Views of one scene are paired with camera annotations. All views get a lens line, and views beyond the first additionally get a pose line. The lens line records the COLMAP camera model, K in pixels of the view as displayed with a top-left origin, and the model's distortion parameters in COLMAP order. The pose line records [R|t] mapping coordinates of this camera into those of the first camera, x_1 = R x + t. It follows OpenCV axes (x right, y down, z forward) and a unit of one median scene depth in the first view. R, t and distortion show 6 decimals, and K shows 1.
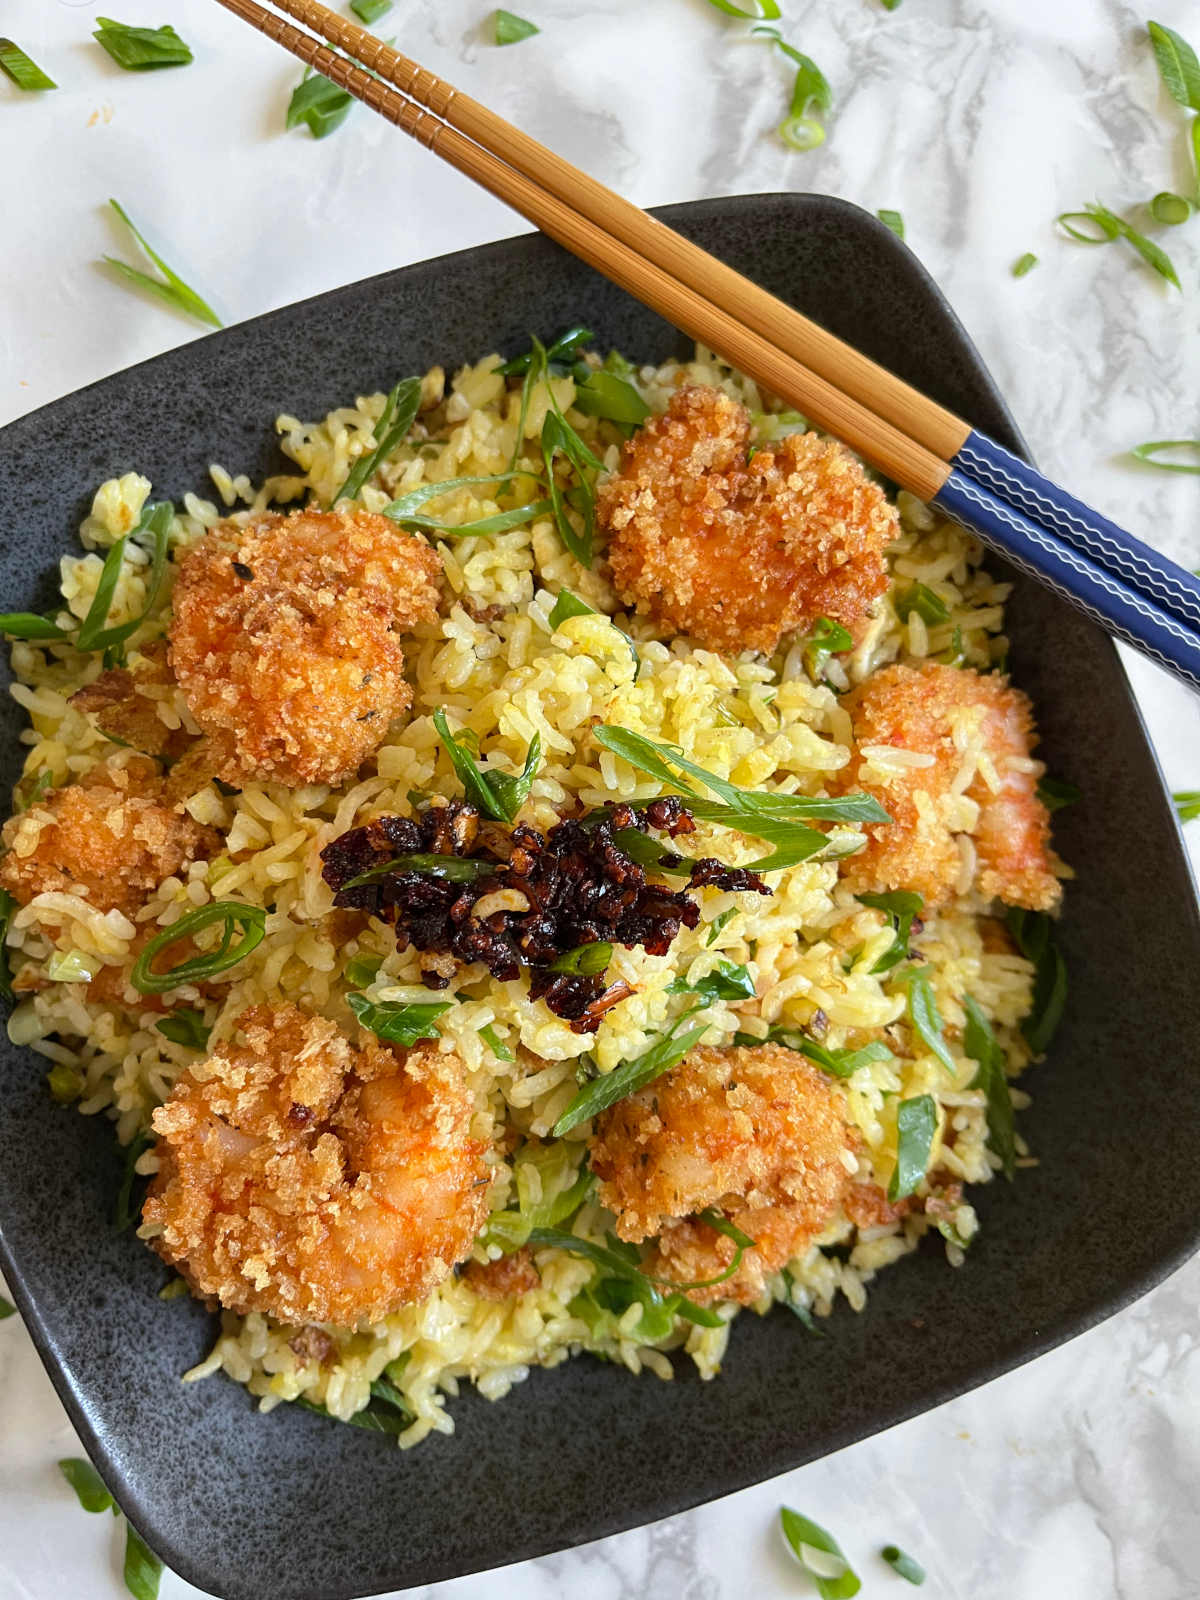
lens RADIAL K [[639.9, 0, 573.4], [0, 639.9, 800.3], [0, 0, 1]] dist [-0.003067, -0.000884]
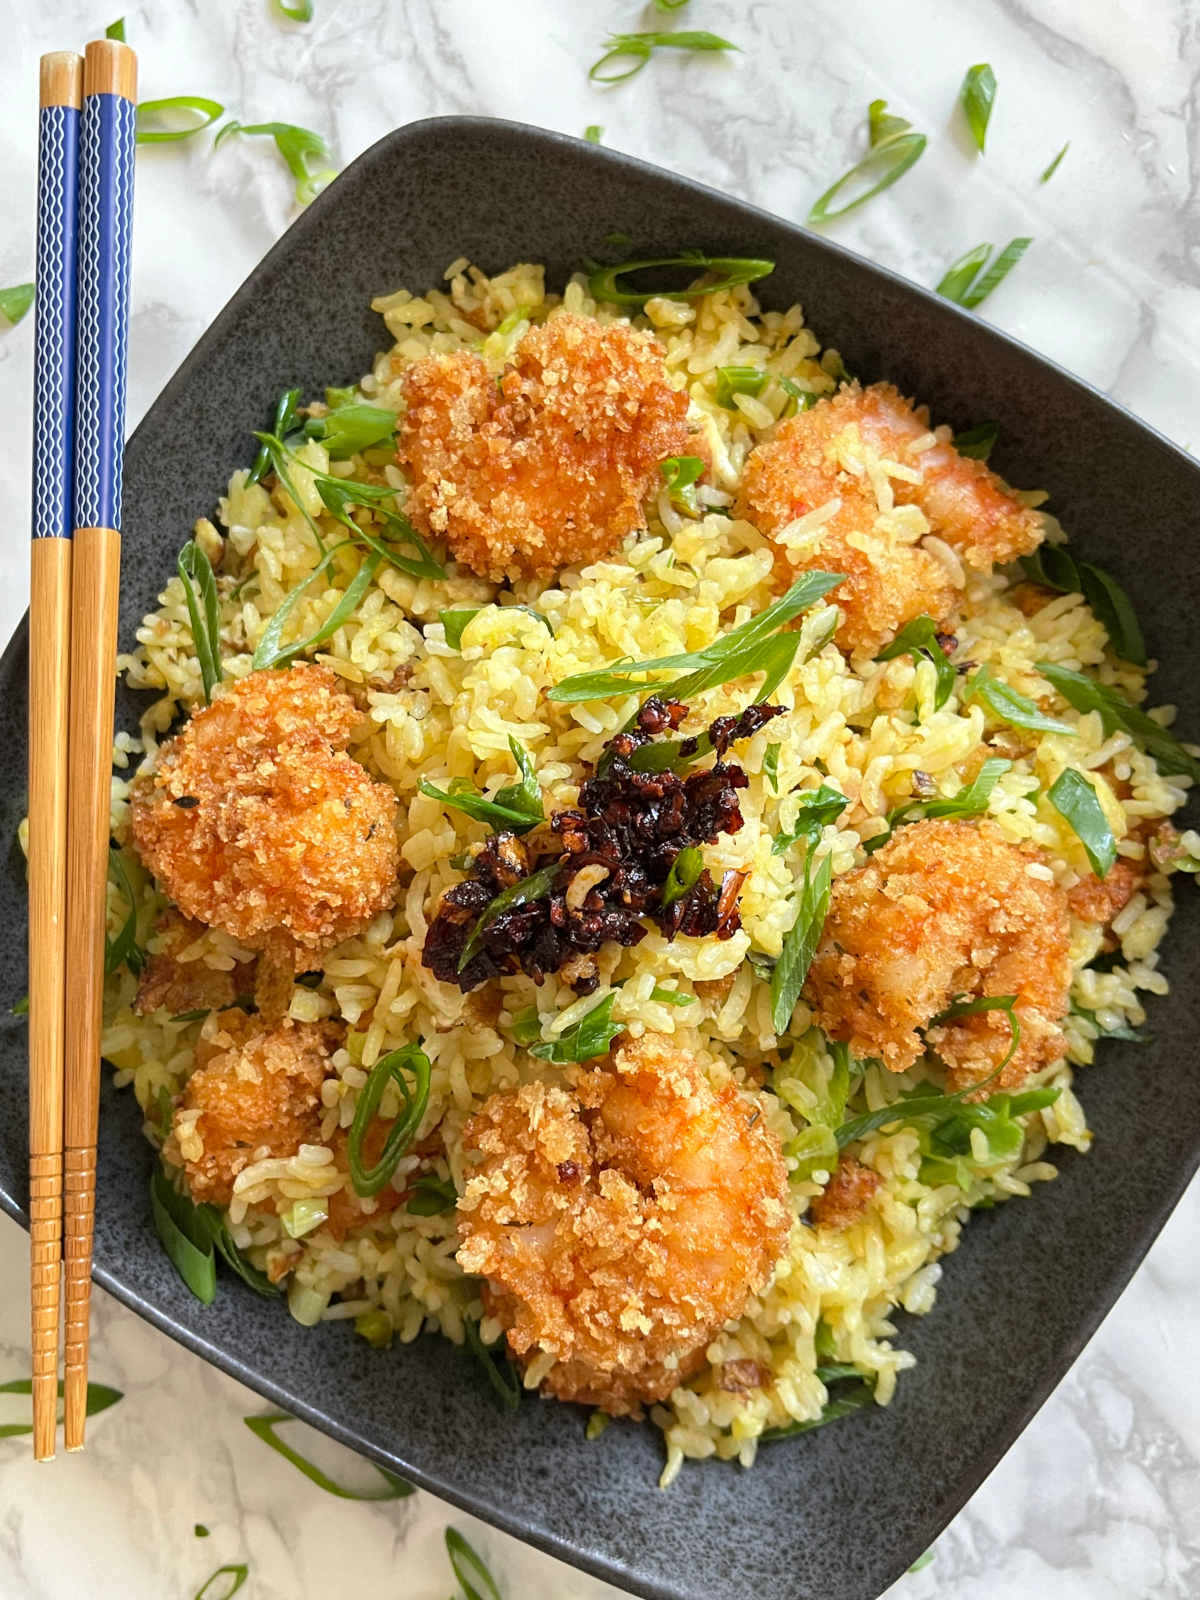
lens RADIAL K [[749.8, 0, 603.6], [0, 749.8, 795.5], [0, 0, 1]] dist [0.001824, 0.000127]
pose [[0.768409, -0.639552, -0.022838, 0.022821], [0.639427, 0.768736, -0.013339, 0.068309], [0.026088, -0.004354, 0.999650, -0.162541]]
